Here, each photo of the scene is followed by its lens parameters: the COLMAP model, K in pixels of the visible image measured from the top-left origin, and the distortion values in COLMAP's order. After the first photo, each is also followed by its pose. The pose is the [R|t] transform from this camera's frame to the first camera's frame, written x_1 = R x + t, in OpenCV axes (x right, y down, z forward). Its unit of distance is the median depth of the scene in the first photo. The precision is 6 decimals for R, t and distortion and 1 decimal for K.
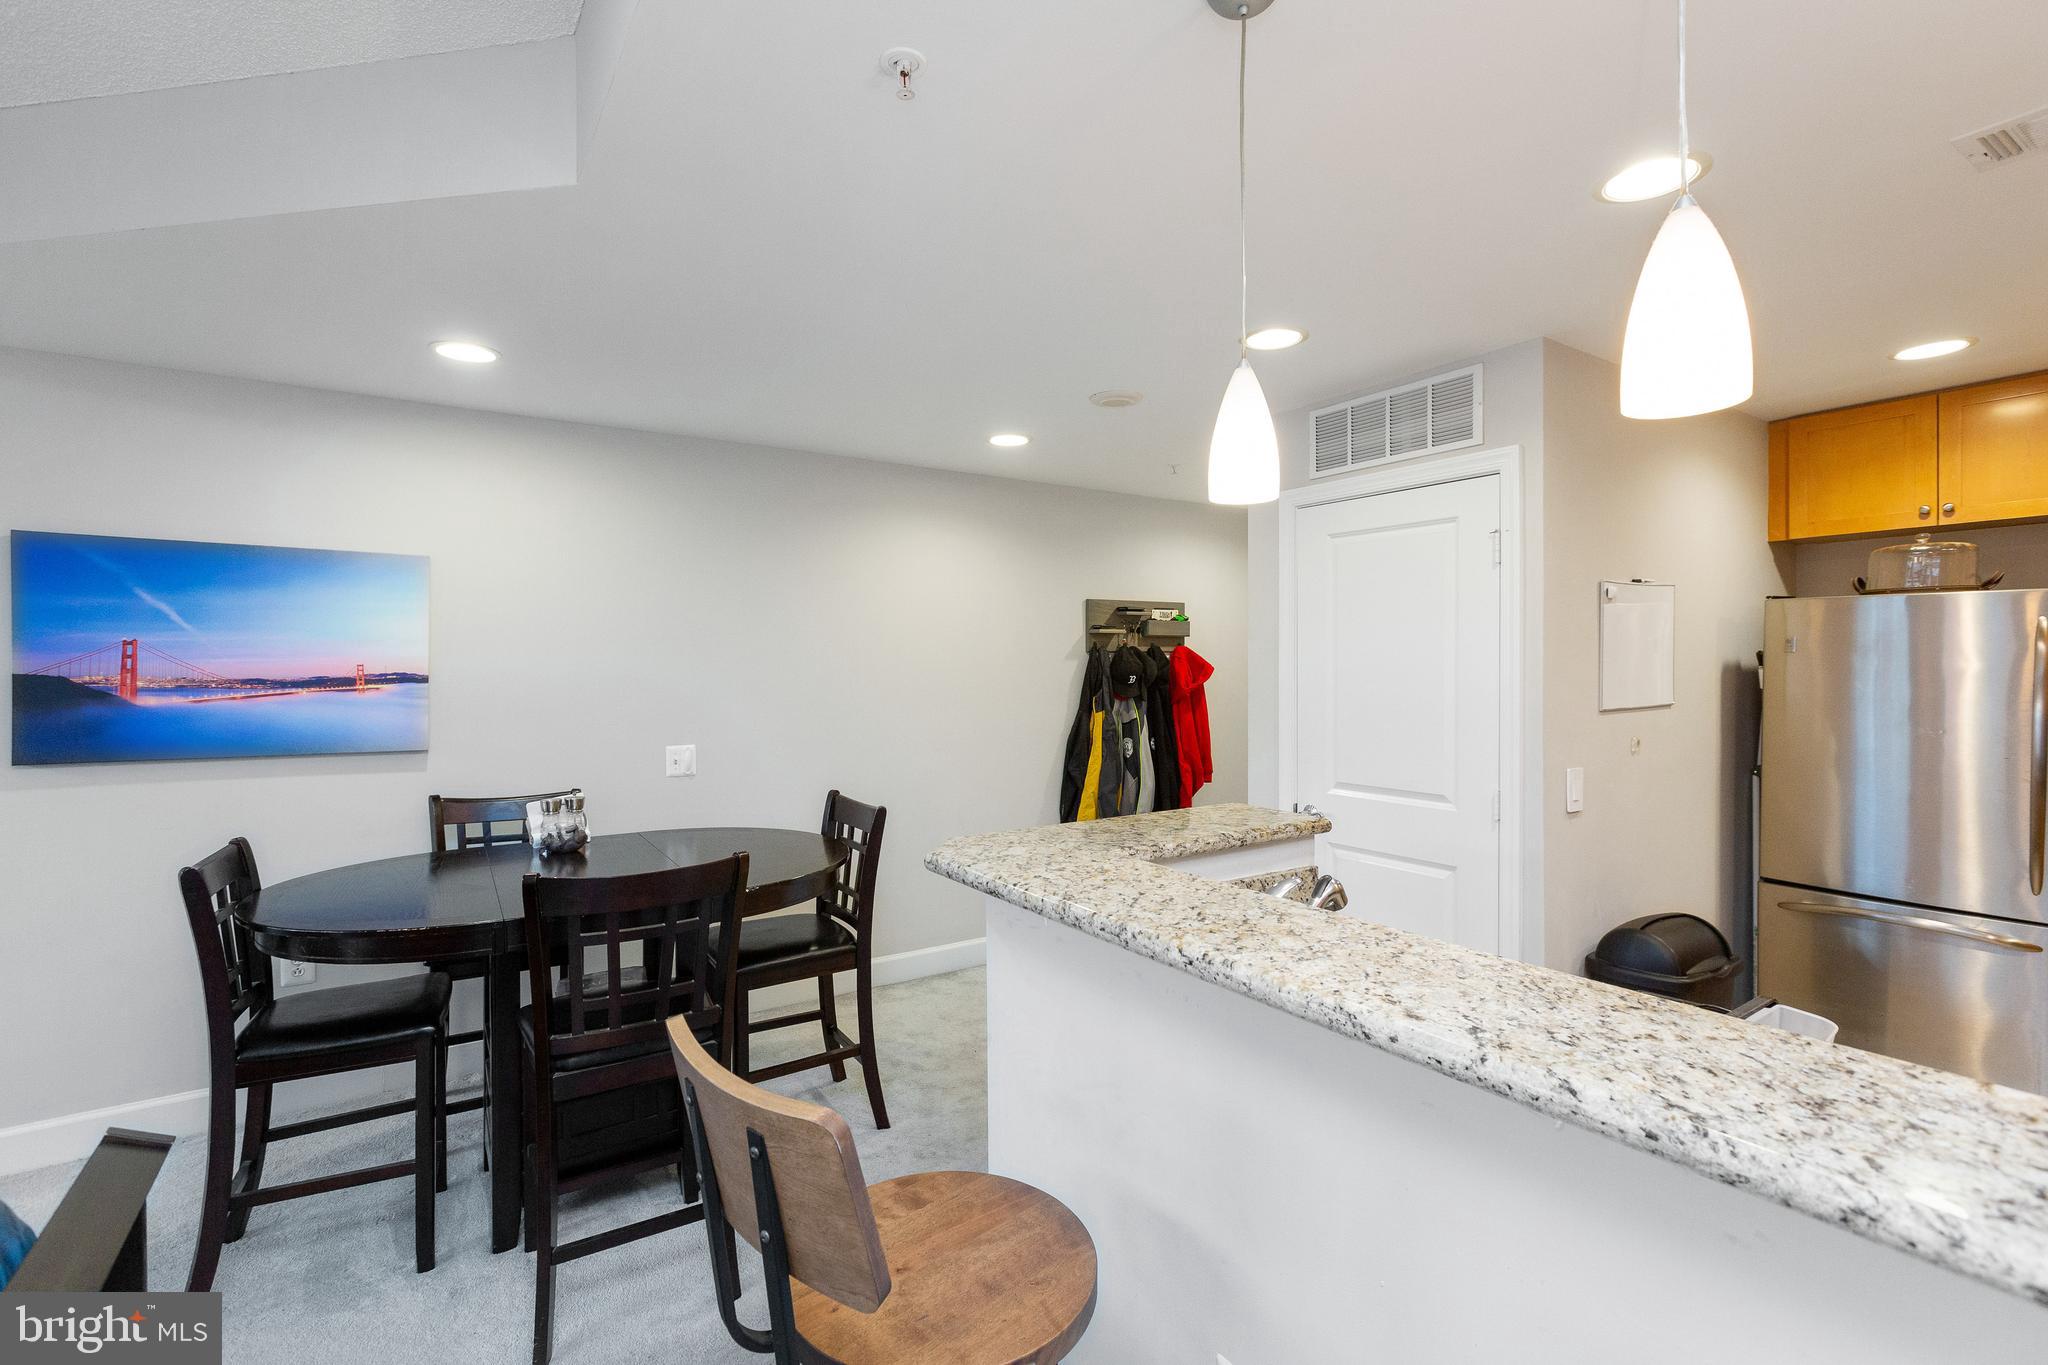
lens RADIAL K [[928.2, 0, 1034.9], [0, 928.2, 673.2], [0, 0, 1]] dist [0.003033, -0.000401]
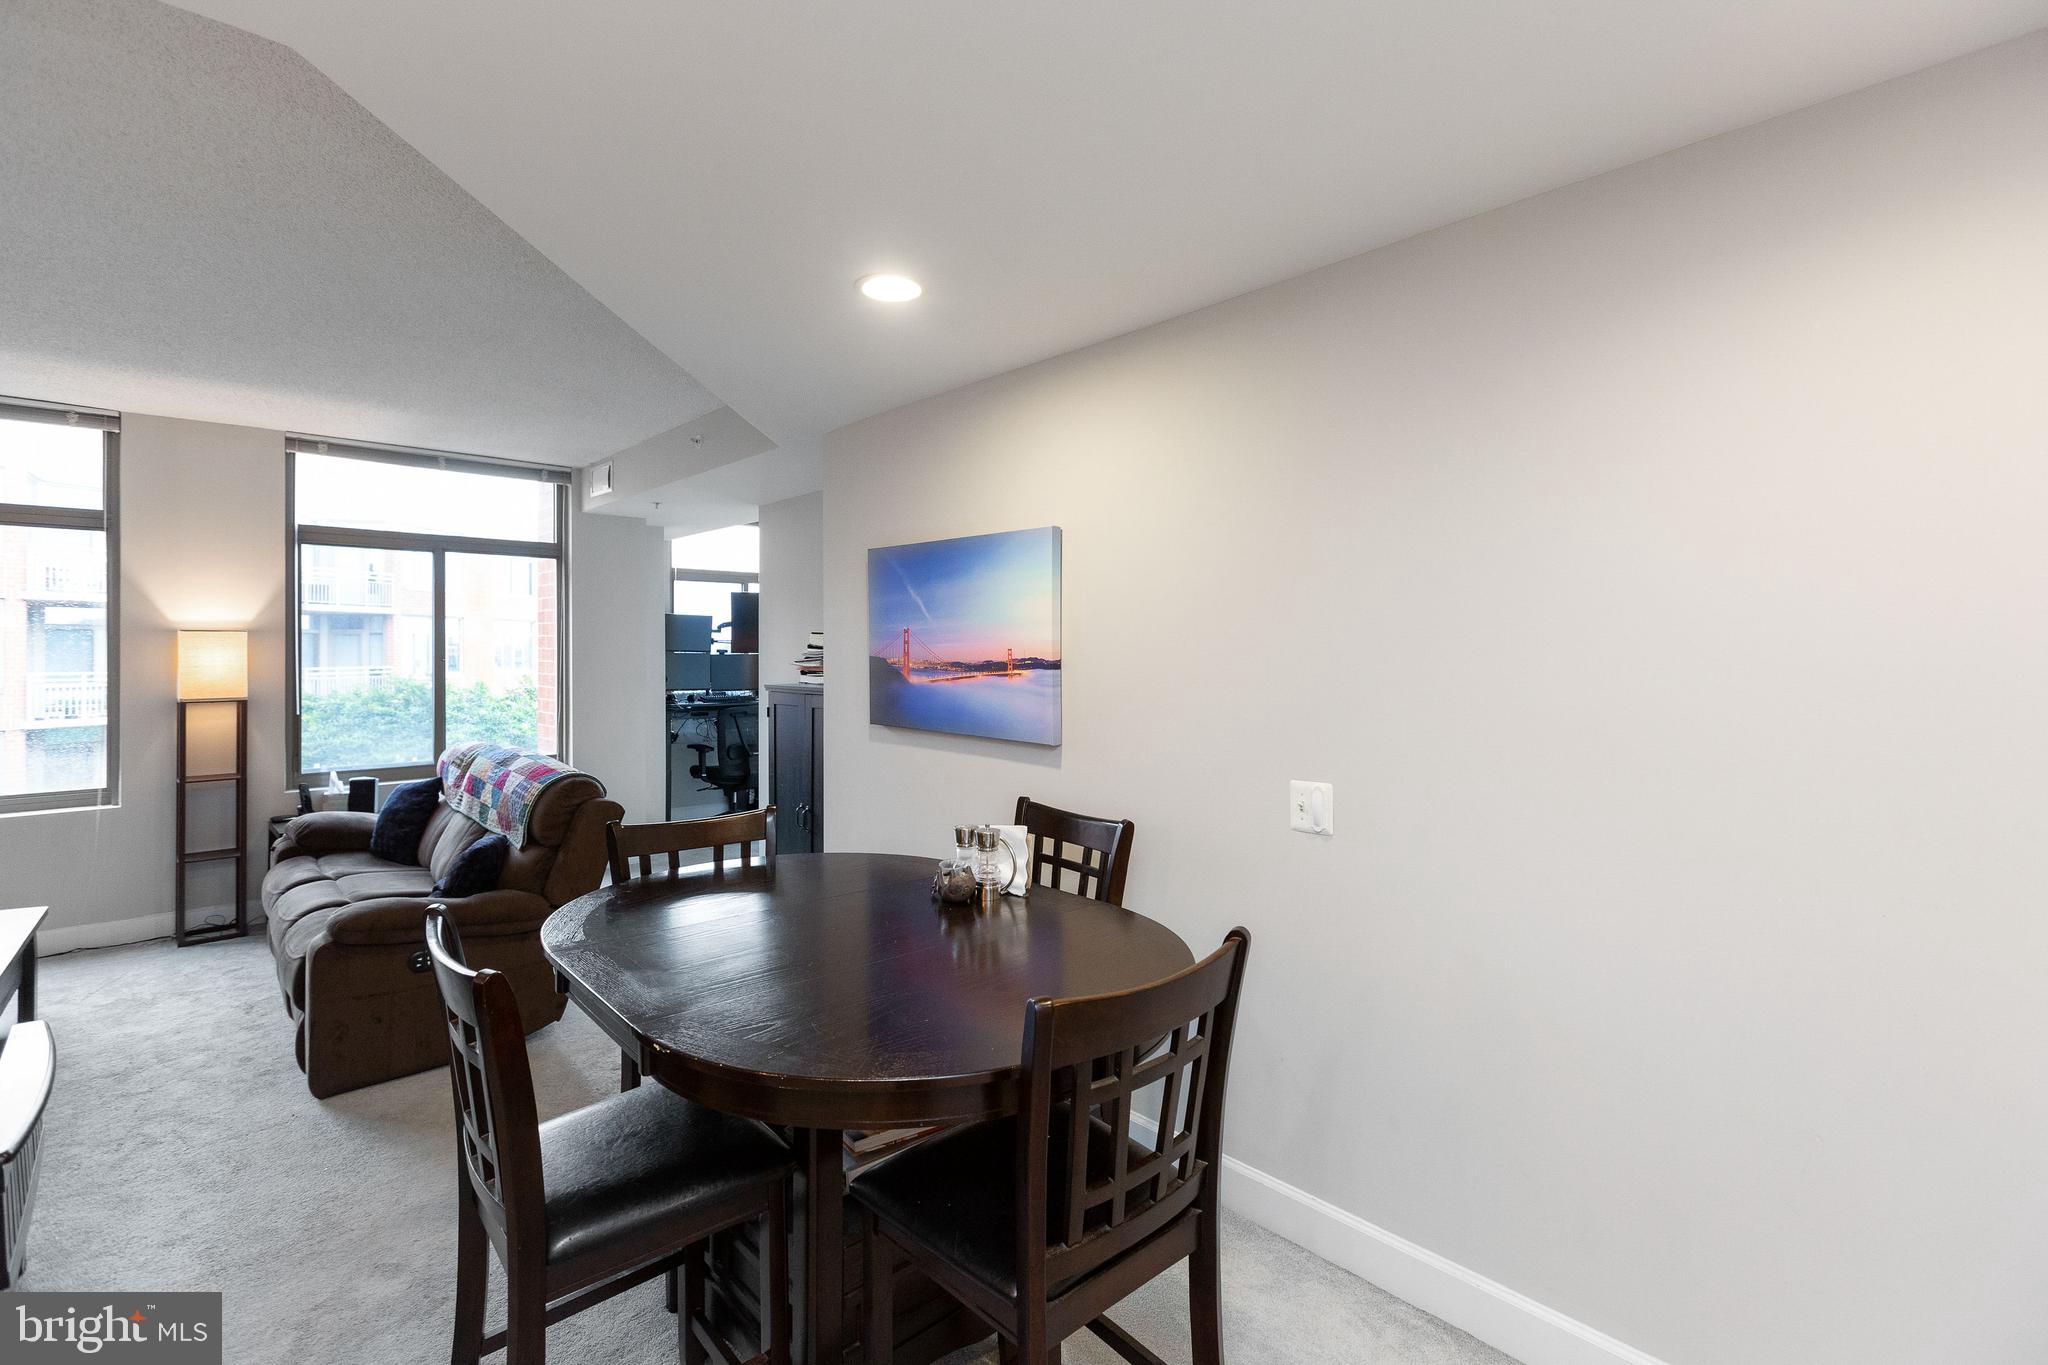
lens RADIAL K [[921.2, 0, 1031.6], [0, 921.2, 645.8], [0, 0, 1]] dist [-0.000056, 0.000011]
pose [[0.165587, -0.001267, -0.986194, 0.230809], [-0.005194, 0.999984, -0.002157, -0.011100], [0.986182, 0.005479, 0.165578, 0.917099]]
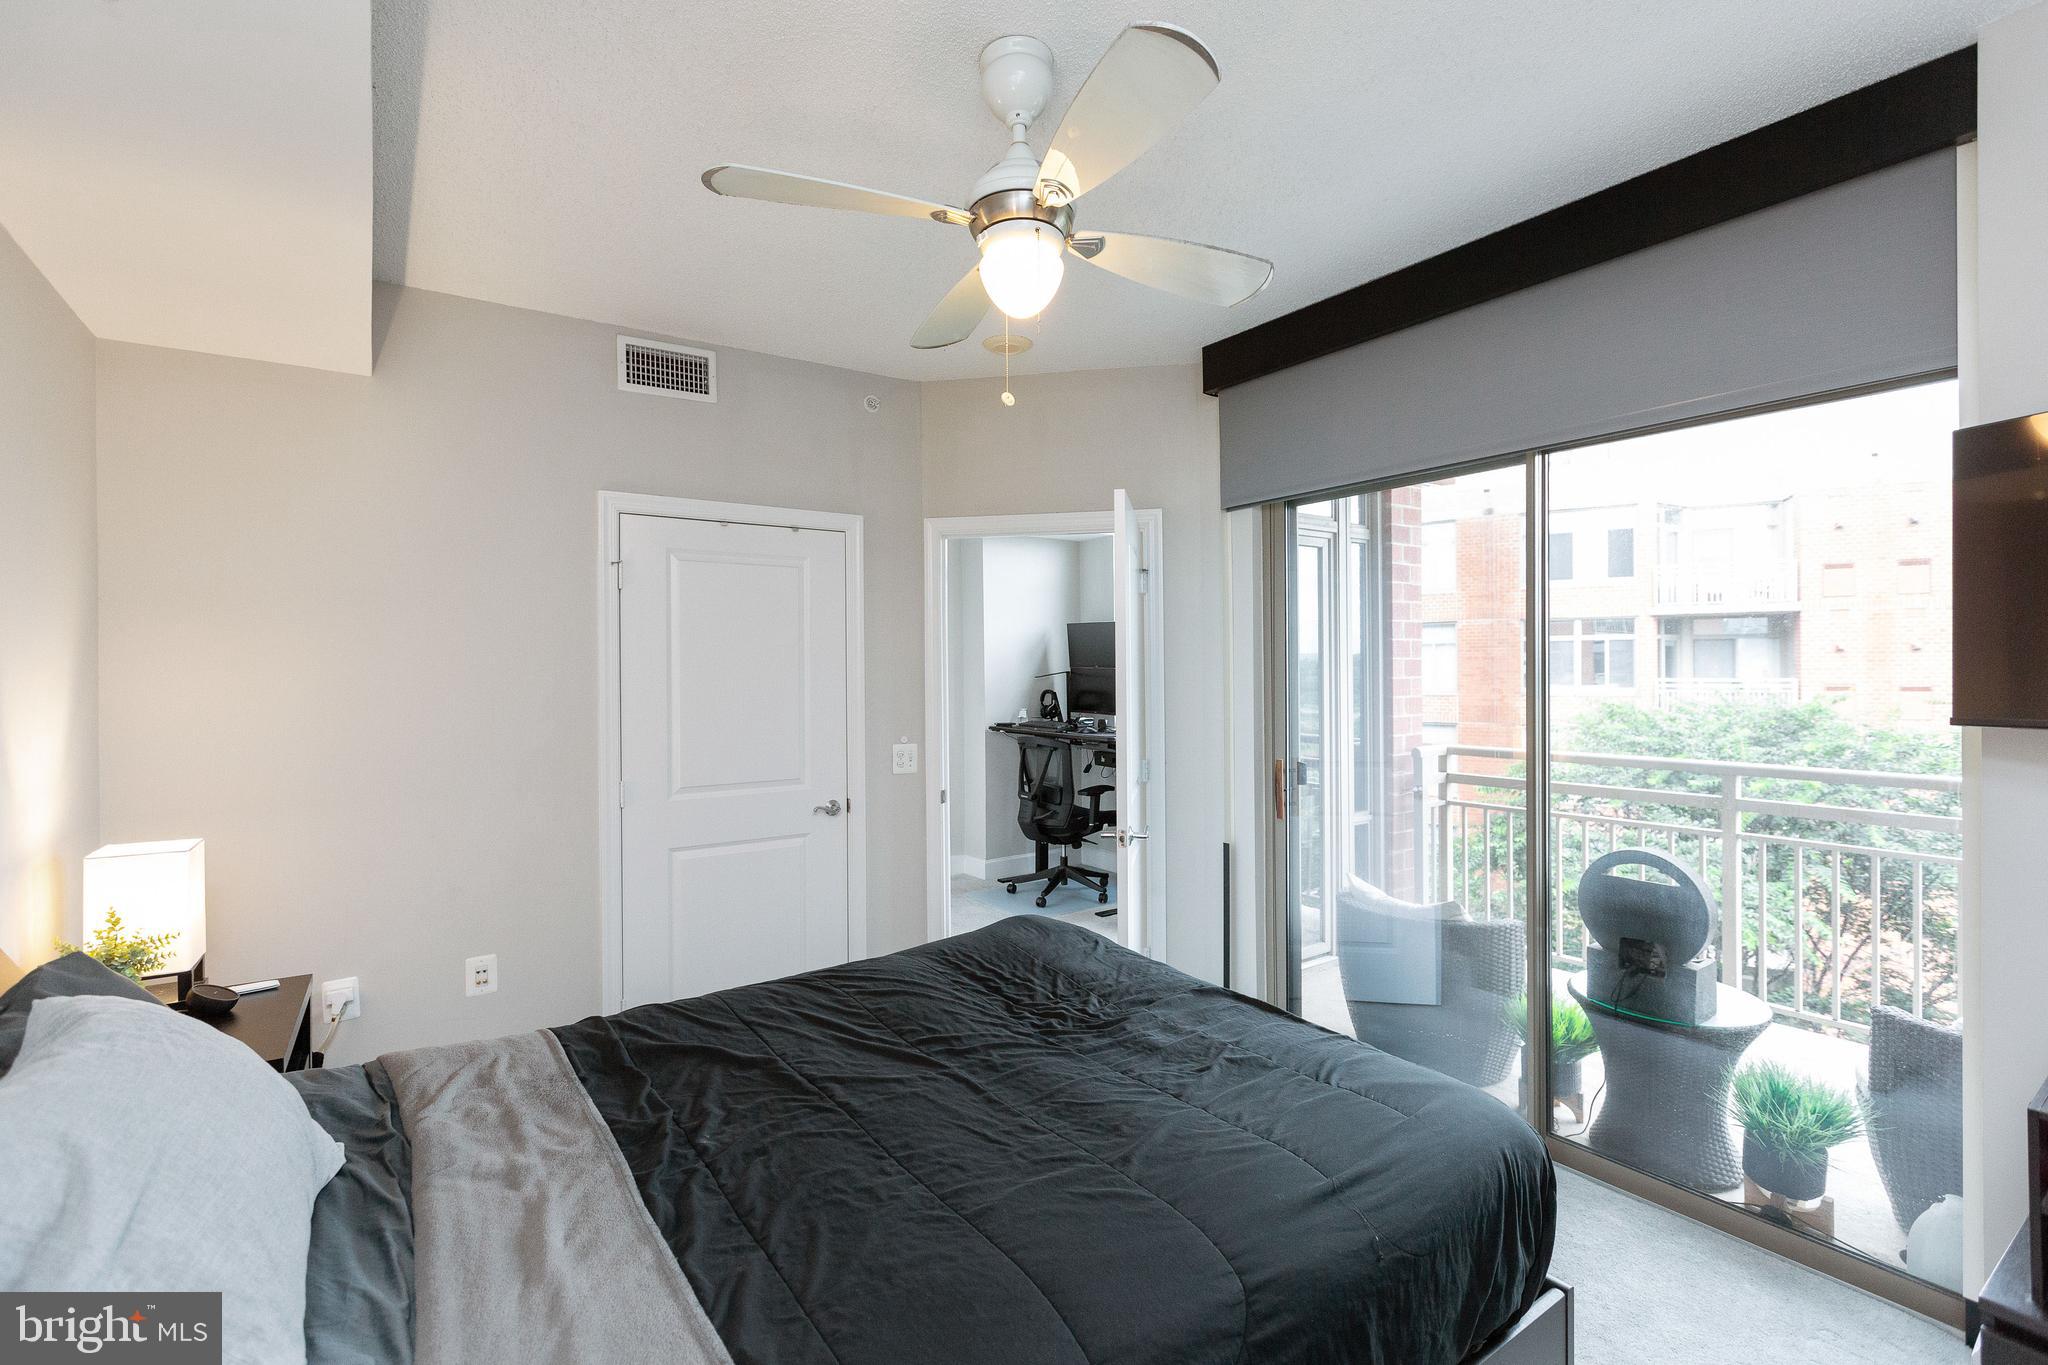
lens RADIAL K [[923.7, 0, 1023.5], [0, 923.7, 673.5], [0, 0, 1]] dist [0.001631, -0.000120]
pose [[-0.999657, 0.013929, -0.022162, -2.245155], [0.013647, 0.999825, 0.012816, -0.006408], [0.022337, 0.012510, -0.999672, 2.533593]]
